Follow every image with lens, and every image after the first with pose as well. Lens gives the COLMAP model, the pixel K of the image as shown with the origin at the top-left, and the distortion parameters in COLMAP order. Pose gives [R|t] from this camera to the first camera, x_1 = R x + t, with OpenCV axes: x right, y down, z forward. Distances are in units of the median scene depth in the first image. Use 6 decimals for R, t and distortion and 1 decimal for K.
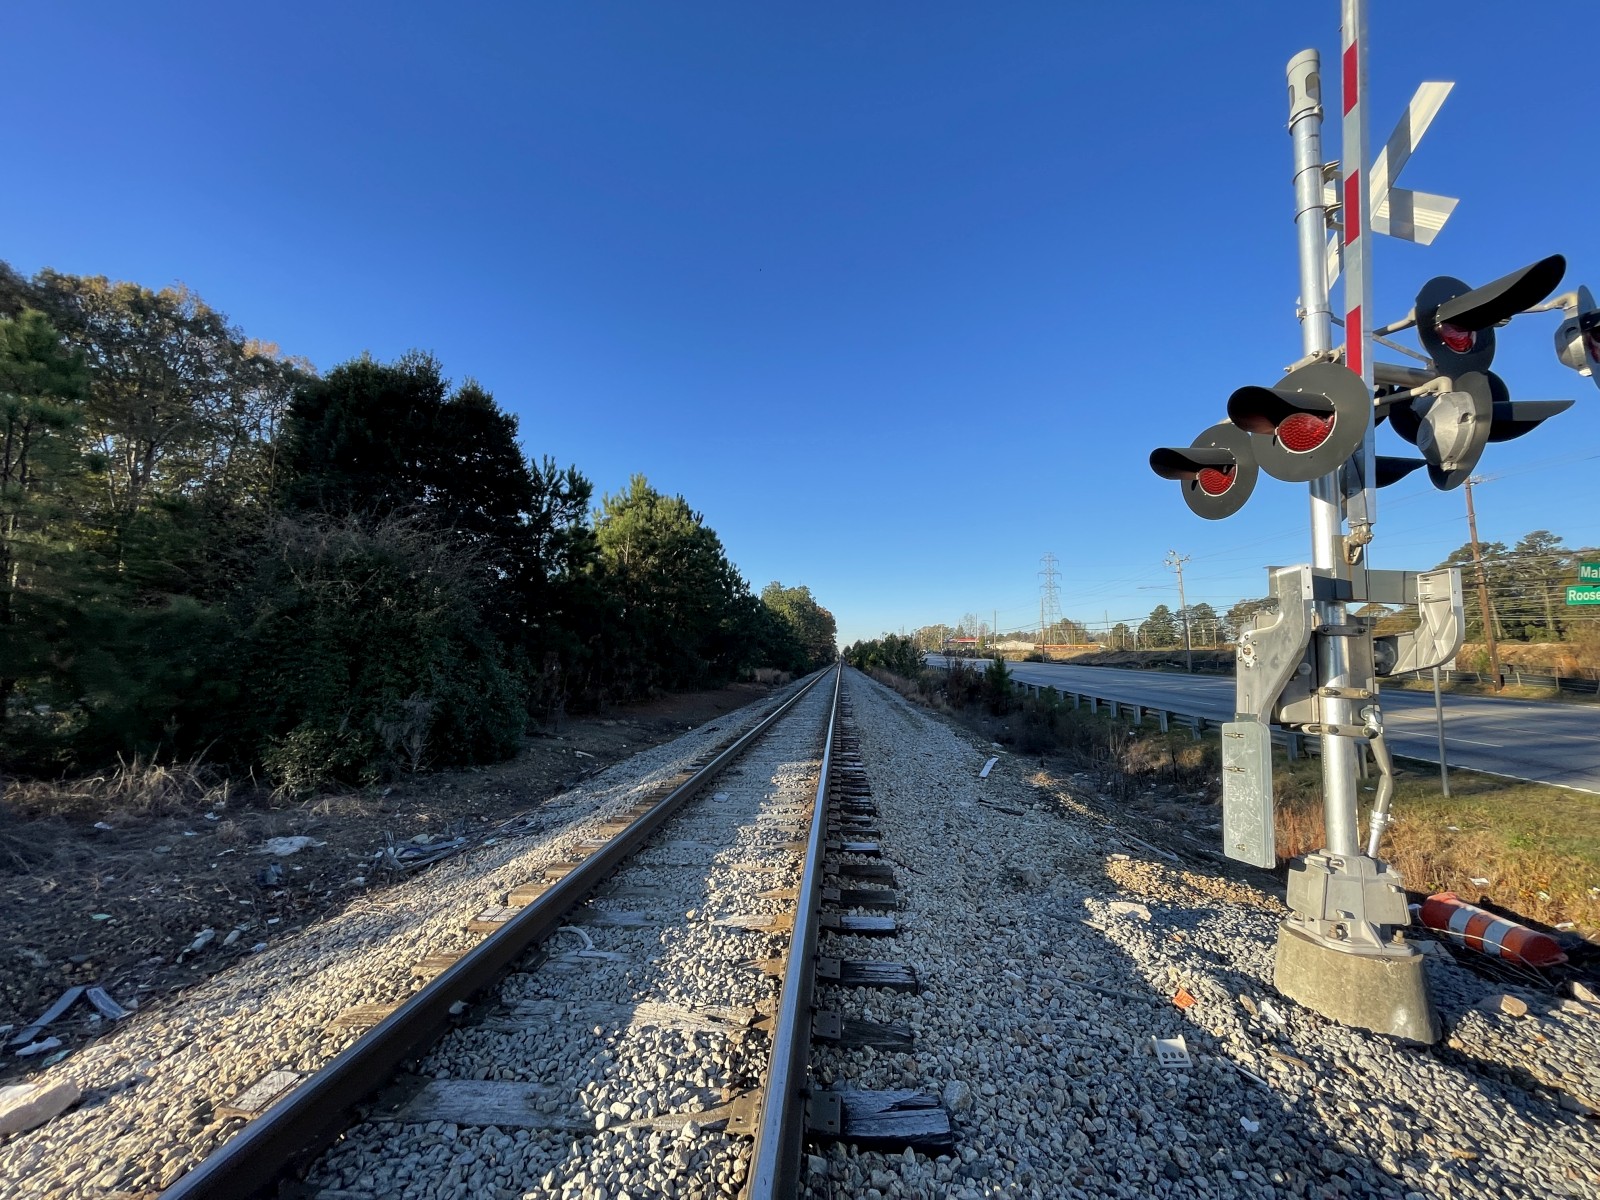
lens RADIAL K [[643.7, 0, 812.8], [0, 643.7, 604.0], [0, 0, 1]] dist [-0.002830, 0.000468]
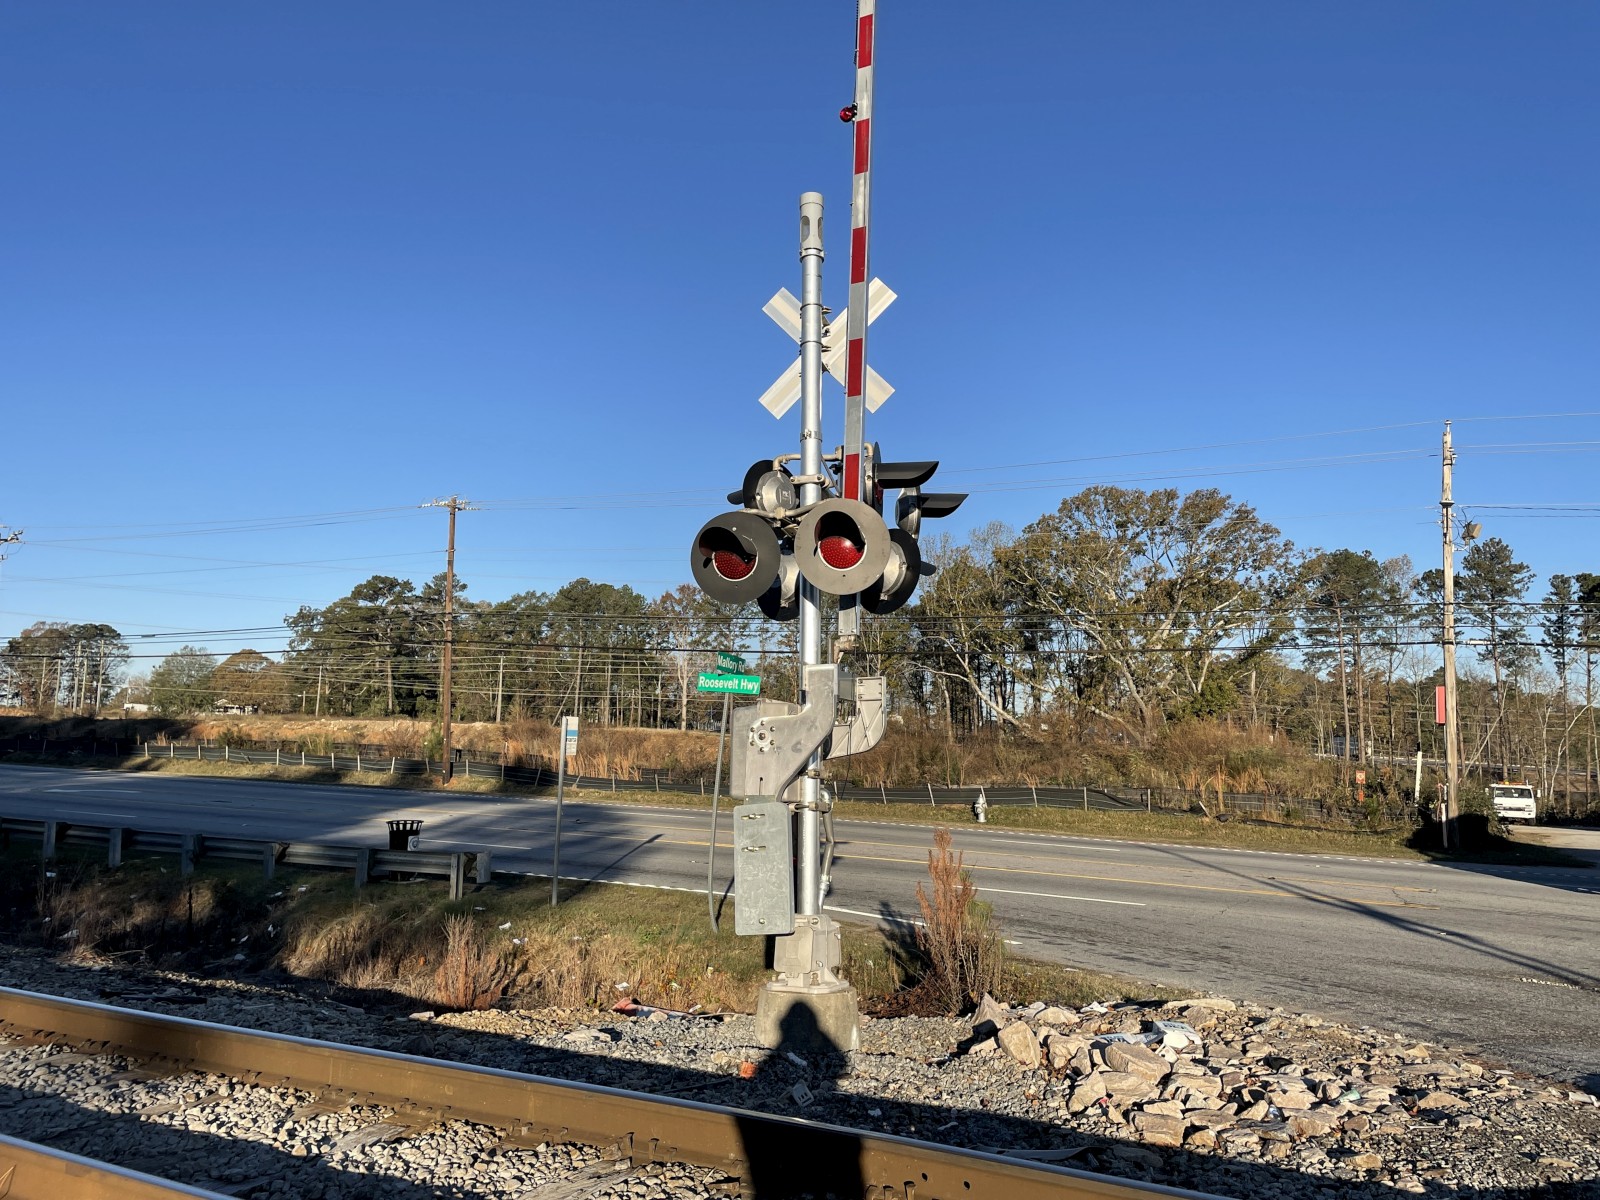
lens RADIAL K [[1242.2, 0, 800.9], [0, 1242.2, 586.2], [0, 0, 1]] dist [0.062706, -0.019664]
pose [[0.409277, 0.128899, 0.903259, -0.261856], [-0.101493, 0.990259, -0.095326, 0.003939], [-0.906748, -0.052660, 0.418373, 0.021026]]
